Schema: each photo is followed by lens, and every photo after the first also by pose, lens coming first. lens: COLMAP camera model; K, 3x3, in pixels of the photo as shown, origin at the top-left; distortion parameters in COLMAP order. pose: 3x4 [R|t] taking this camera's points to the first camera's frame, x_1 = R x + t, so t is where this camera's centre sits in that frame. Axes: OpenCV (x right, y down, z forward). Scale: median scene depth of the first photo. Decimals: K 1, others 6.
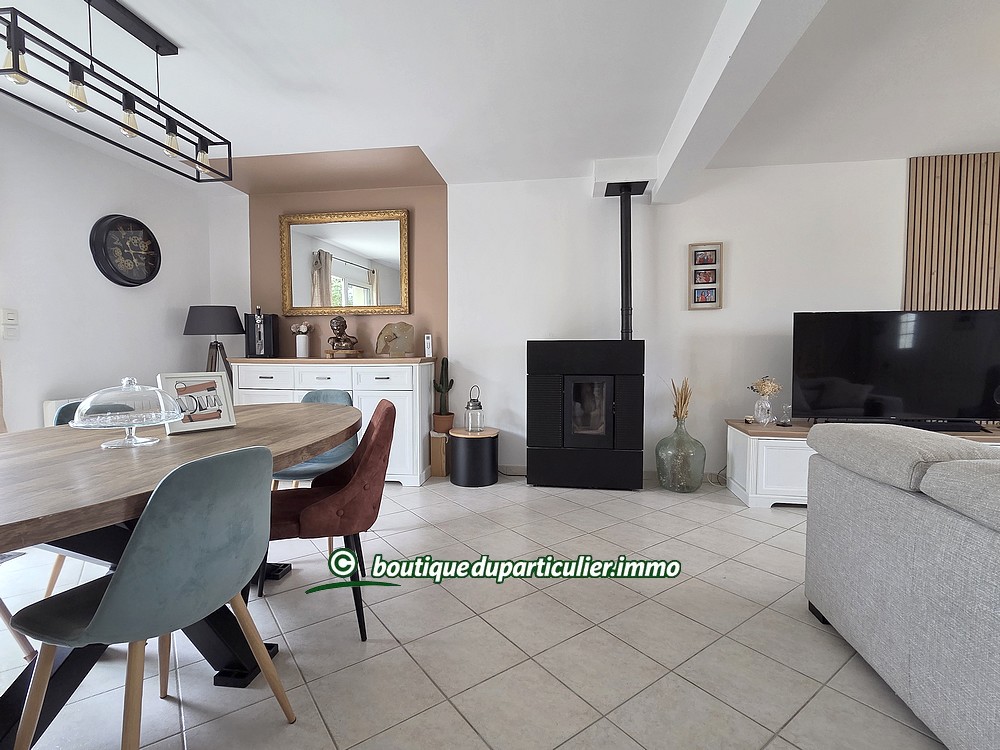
lens RADIAL K [[481.4, 0, 500.5], [0, 481.4, 372.0], [0, 0, 1]] dist [0.003872, -0.002895]
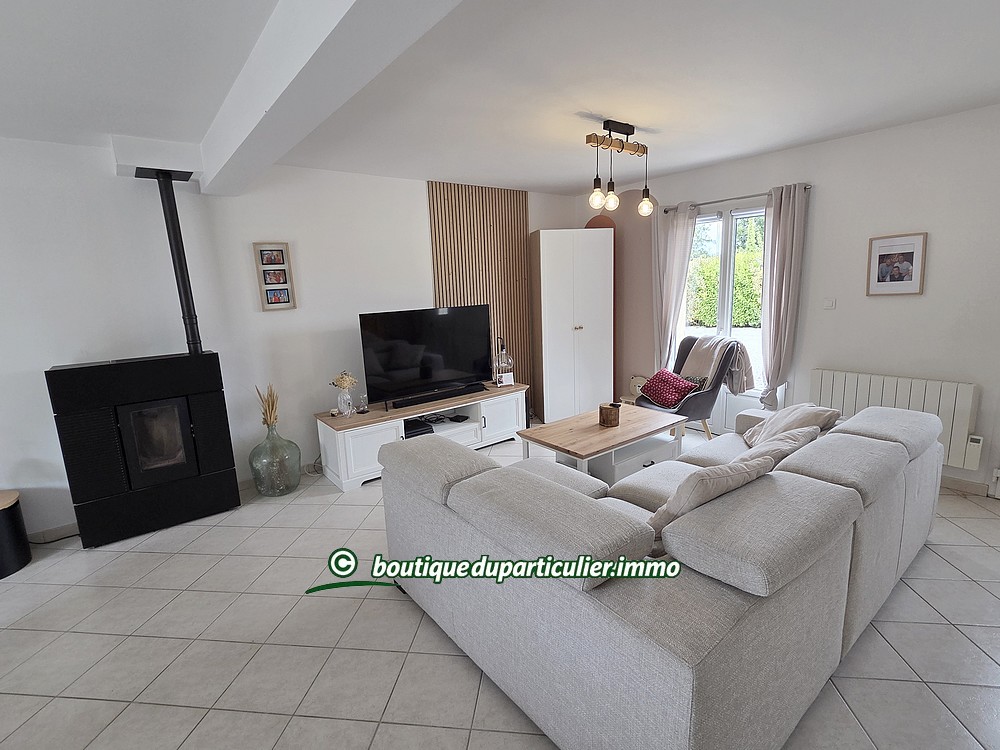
lens RADIAL K [[481.4, 0, 503.3], [0, 481.4, 371.7], [0, 0, 1]] dist [0.003872, -0.002895]
pose [[0.683814, -0.160662, 0.711749, 0.009910], [0.073202, 0.985642, 0.152159, -0.123768], [-0.725976, -0.051947, 0.685756, -0.029037]]
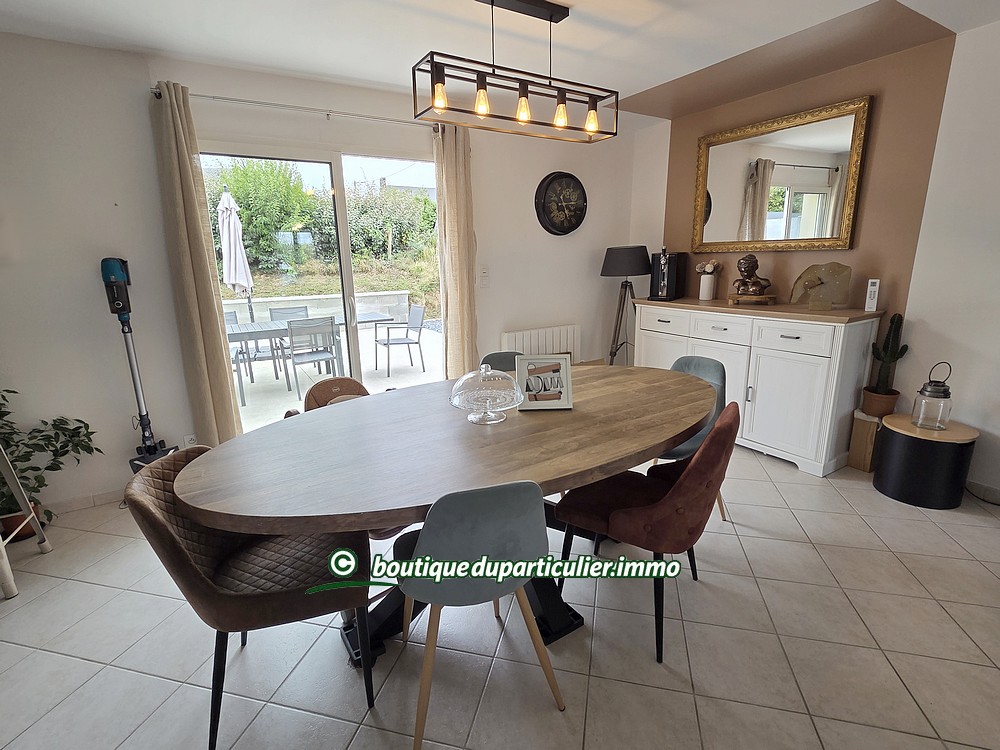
lens RADIAL K [[481.4, 0, 498.8], [0, 481.4, 373.4], [0, 0, 1]] dist [0.003872, -0.002895]
pose [[0.636921, 0.170132, -0.751922, 0.061371], [-0.015528, 0.977979, 0.208126, -0.087825], [0.770773, -0.120884, 0.625537, 0.111760]]
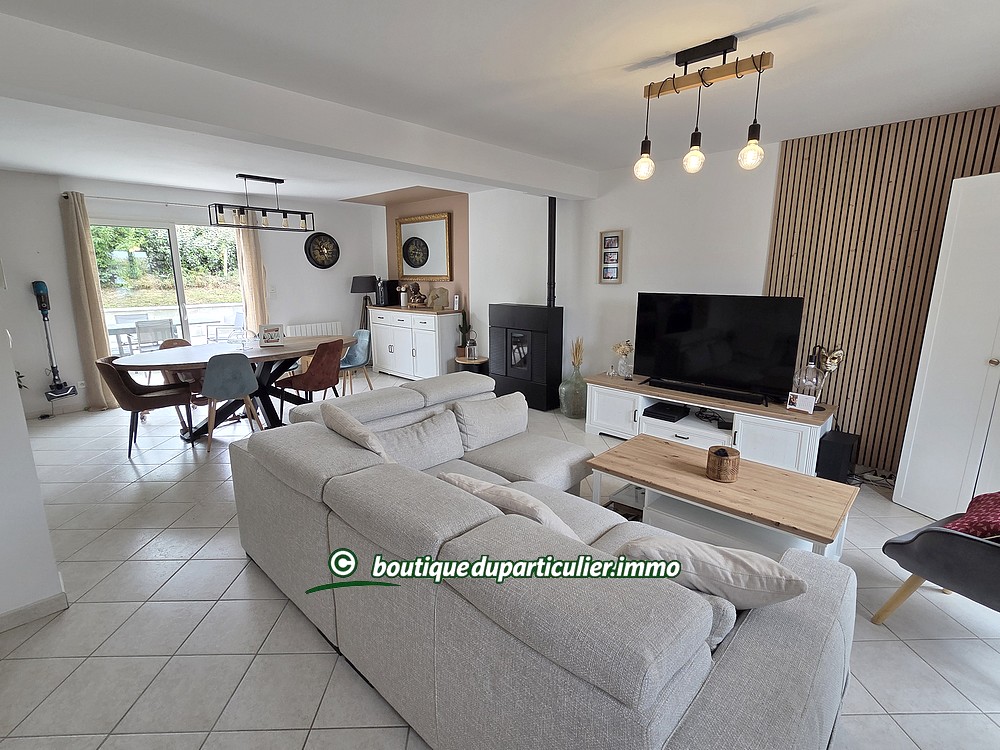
lens RADIAL K [[481.4, 0, 499.1], [0, 481.4, 373.0], [0, 0, 1]] dist [0.003872, -0.002895]
pose [[0.819913, 0.119692, -0.559836, 0.938212], [-0.027222, 0.984945, 0.170712, -0.108575], [0.571841, -0.124729, 0.810827, -0.236847]]
